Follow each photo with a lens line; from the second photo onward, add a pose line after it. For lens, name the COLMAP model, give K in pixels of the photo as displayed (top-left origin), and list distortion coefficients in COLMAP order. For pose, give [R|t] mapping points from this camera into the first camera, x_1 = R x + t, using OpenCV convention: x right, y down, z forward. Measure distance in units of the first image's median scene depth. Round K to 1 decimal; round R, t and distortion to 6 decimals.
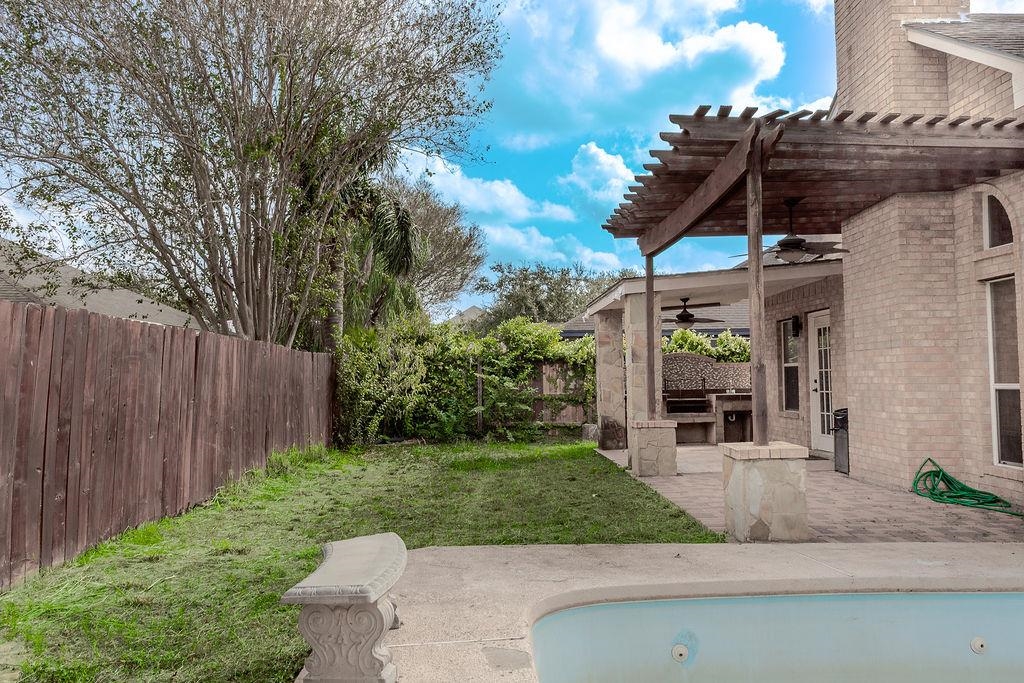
lens RADIAL K [[811.9, 0, 512.0], [0, 811.9, 341.5], [0, 0, 1]] dist [0.007741, -0.006524]
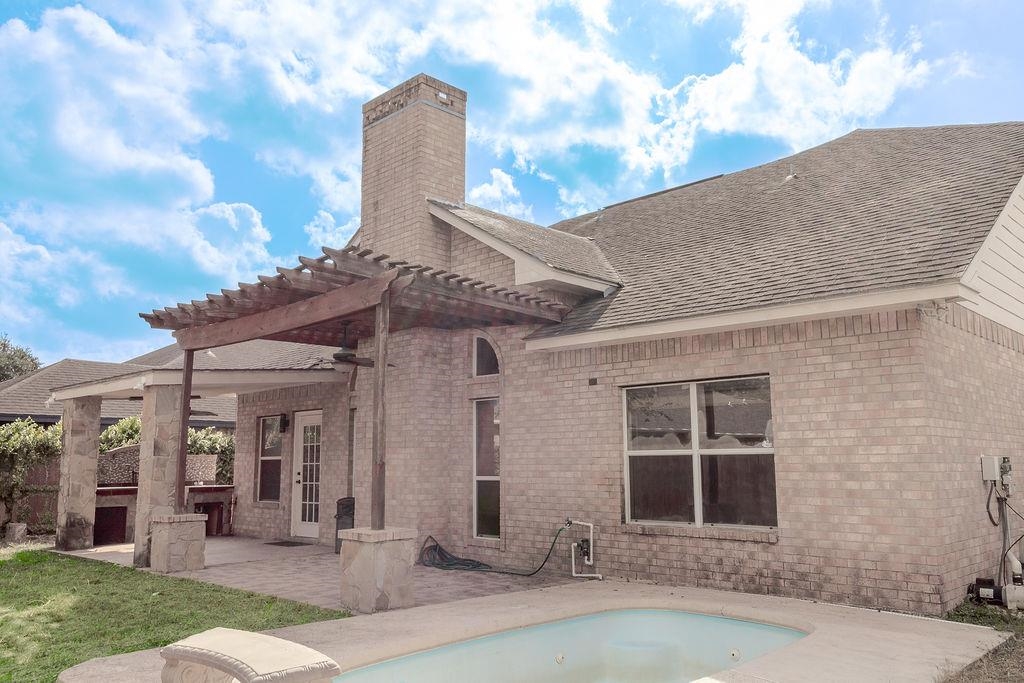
lens RADIAL K [[806.5, 0, 512.0], [0, 806.5, 341.5], [0, 0, 1]] dist [0.012835, -0.005587]
pose [[0.714482, 0.111987, 0.690633, -0.215780], [-0.035587, 0.991646, -0.123980, -0.004234], [-0.698748, 0.064004, 0.712499, -0.006982]]
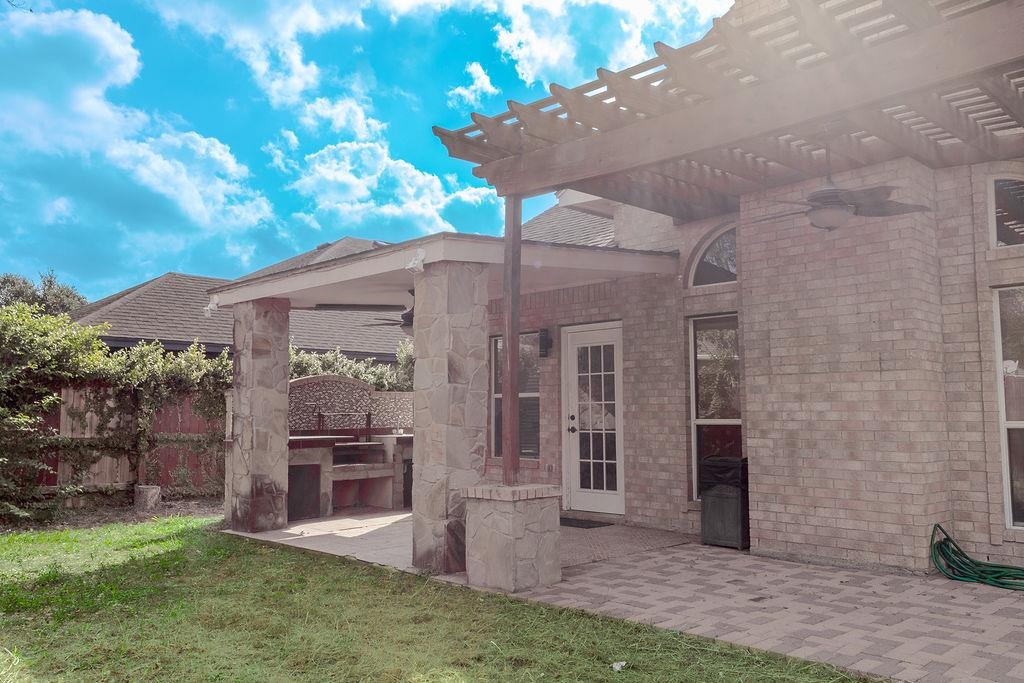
lens RADIAL K [[811.9, 0, 512.0], [0, 811.9, 341.5], [0, 0, 1]] dist [0.007741, -0.006524]
pose [[0.732497, 0.070168, 0.677144, -0.189679], [-0.038099, 0.997340, -0.062134, 0.029044], [-0.679703, 0.019715, 0.733222, 0.515876]]
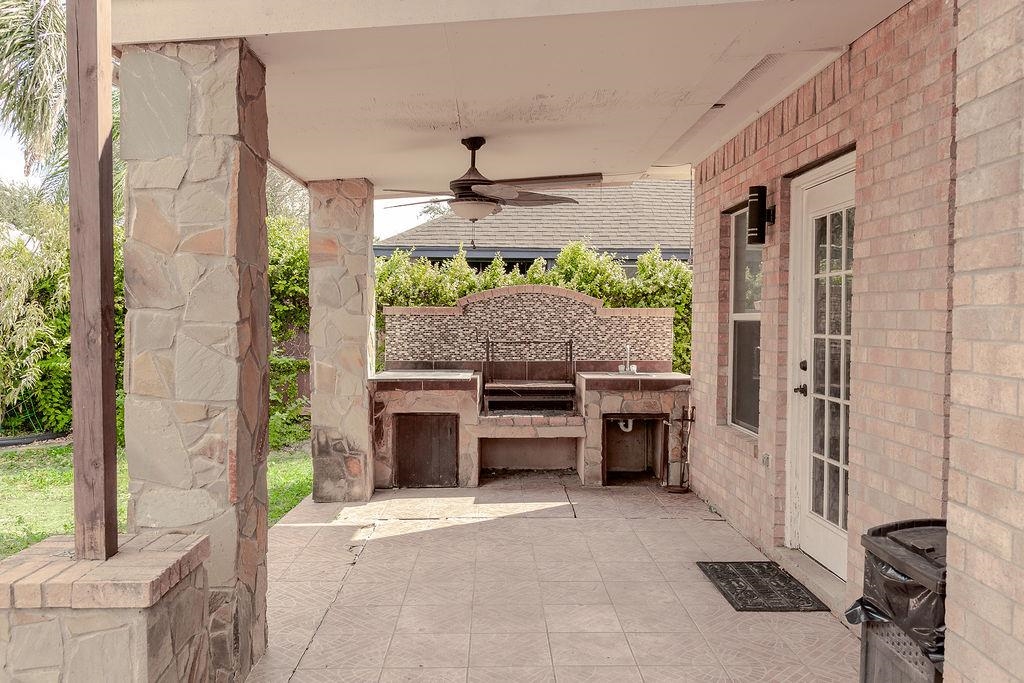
lens RADIAL K [[811.9, 0, 512.0], [0, 811.9, 341.5], [0, 0, 1]] dist [0.007741, -0.006524]
pose [[0.999821, 0.018783, 0.002201, 0.256300], [-0.018897, 0.996814, 0.077493, 0.013132], [-0.000738, -0.077521, 0.996990, 0.675741]]
